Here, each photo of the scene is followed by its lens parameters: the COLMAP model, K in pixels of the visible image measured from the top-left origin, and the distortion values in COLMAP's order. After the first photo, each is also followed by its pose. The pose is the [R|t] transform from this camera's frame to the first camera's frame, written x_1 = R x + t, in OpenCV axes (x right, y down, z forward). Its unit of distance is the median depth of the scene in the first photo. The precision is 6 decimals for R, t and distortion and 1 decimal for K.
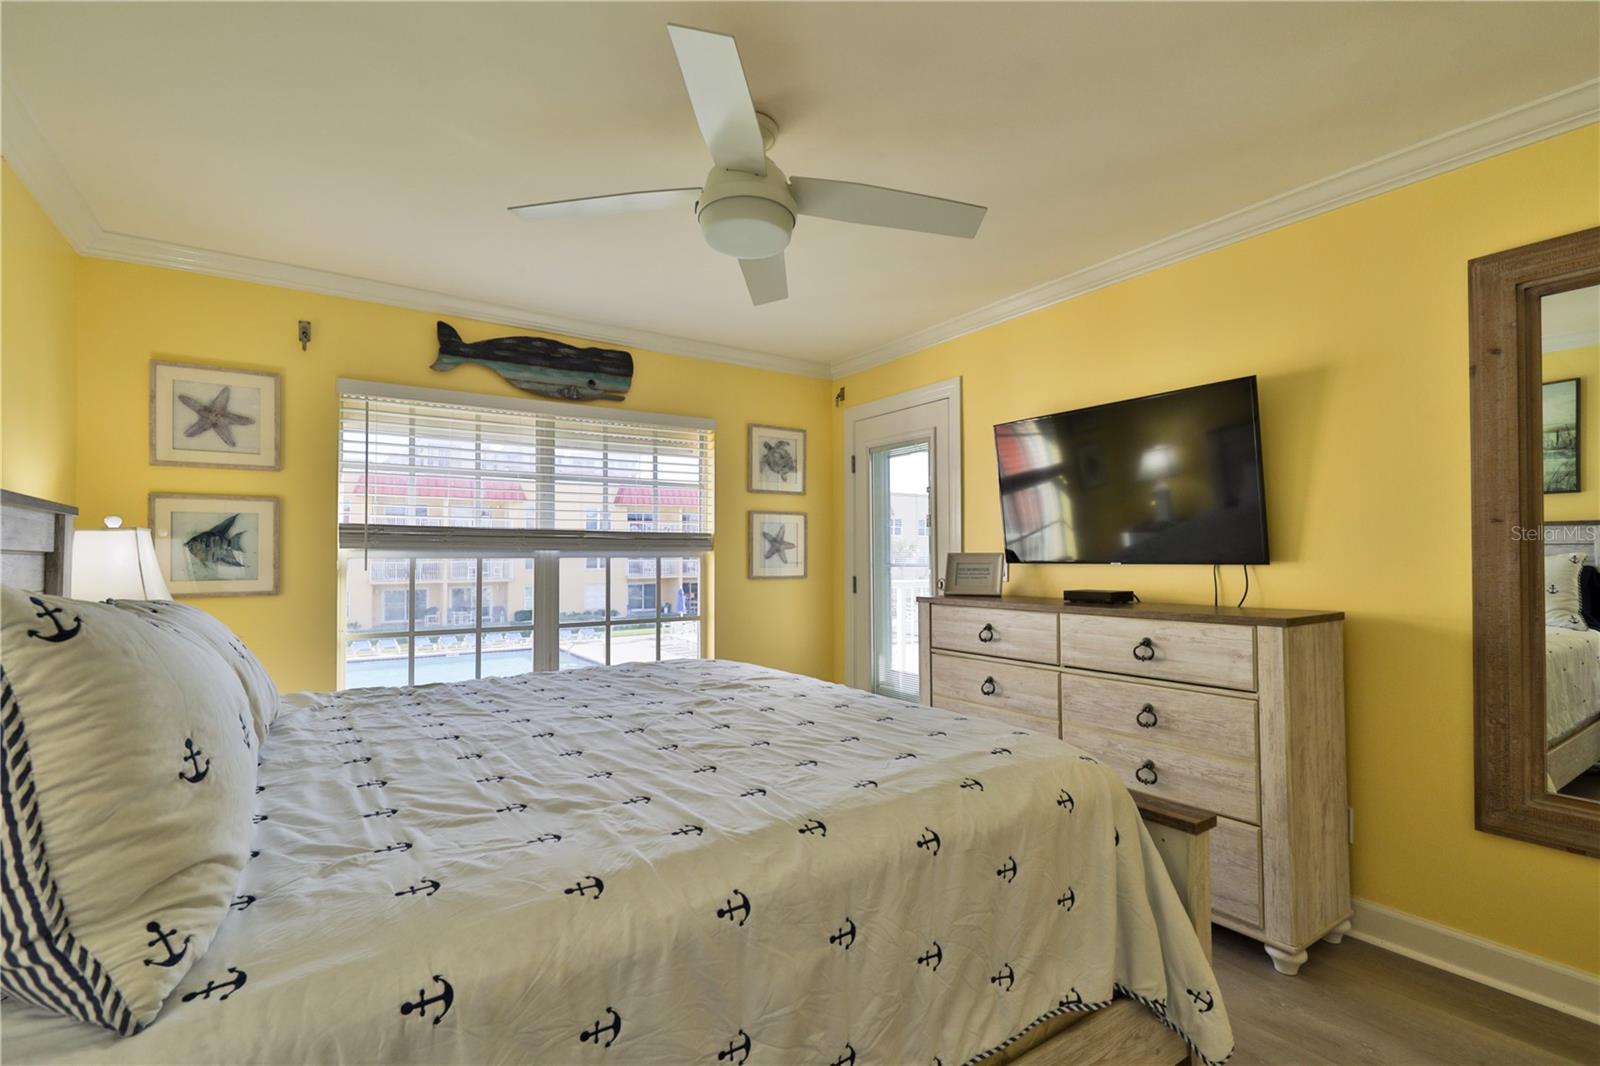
lens RADIAL K [[725.8, 0, 798.2], [0, 725.8, 537.8], [0, 0, 1]] dist [-0.003759, -0.000102]
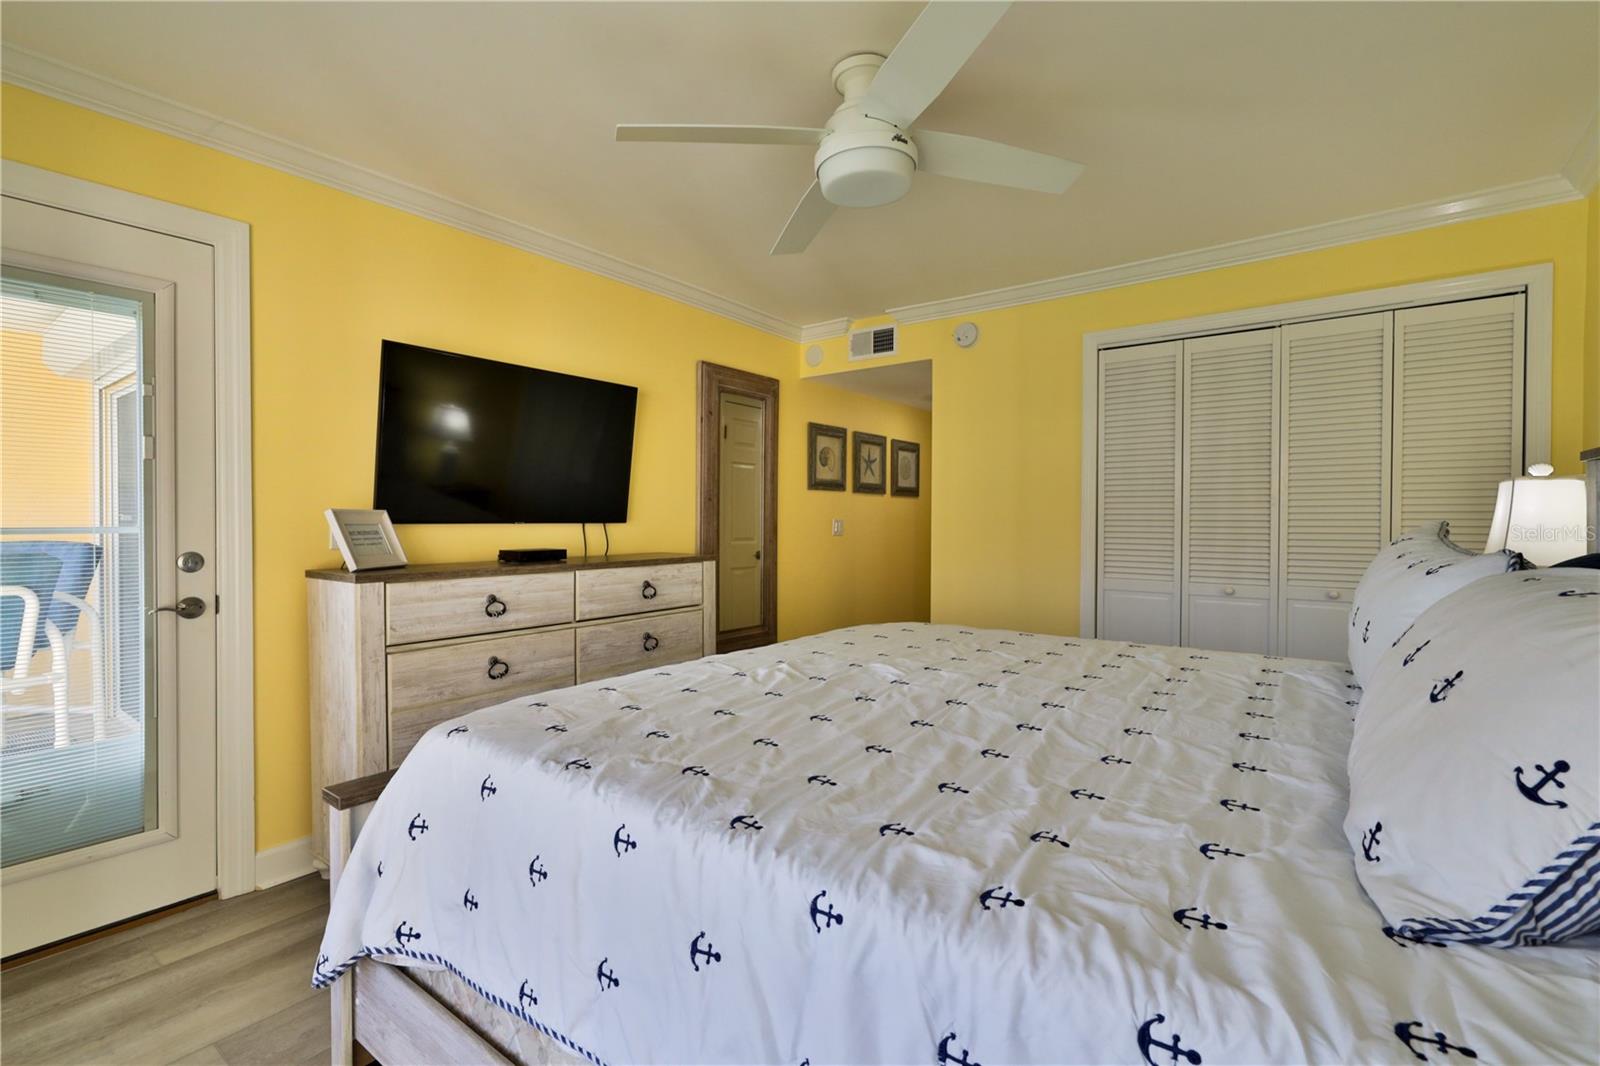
lens RADIAL K [[725.8, 0, 796.0], [0, 725.8, 528.3], [0, 0, 1]] dist [-0.003759, -0.000102]
pose [[-0.318339, -0.009394, 0.947931, -0.596332], [-0.026559, 0.999647, 0.000988, 0.028465], [-0.947605, -0.024861, -0.318476, 0.859706]]
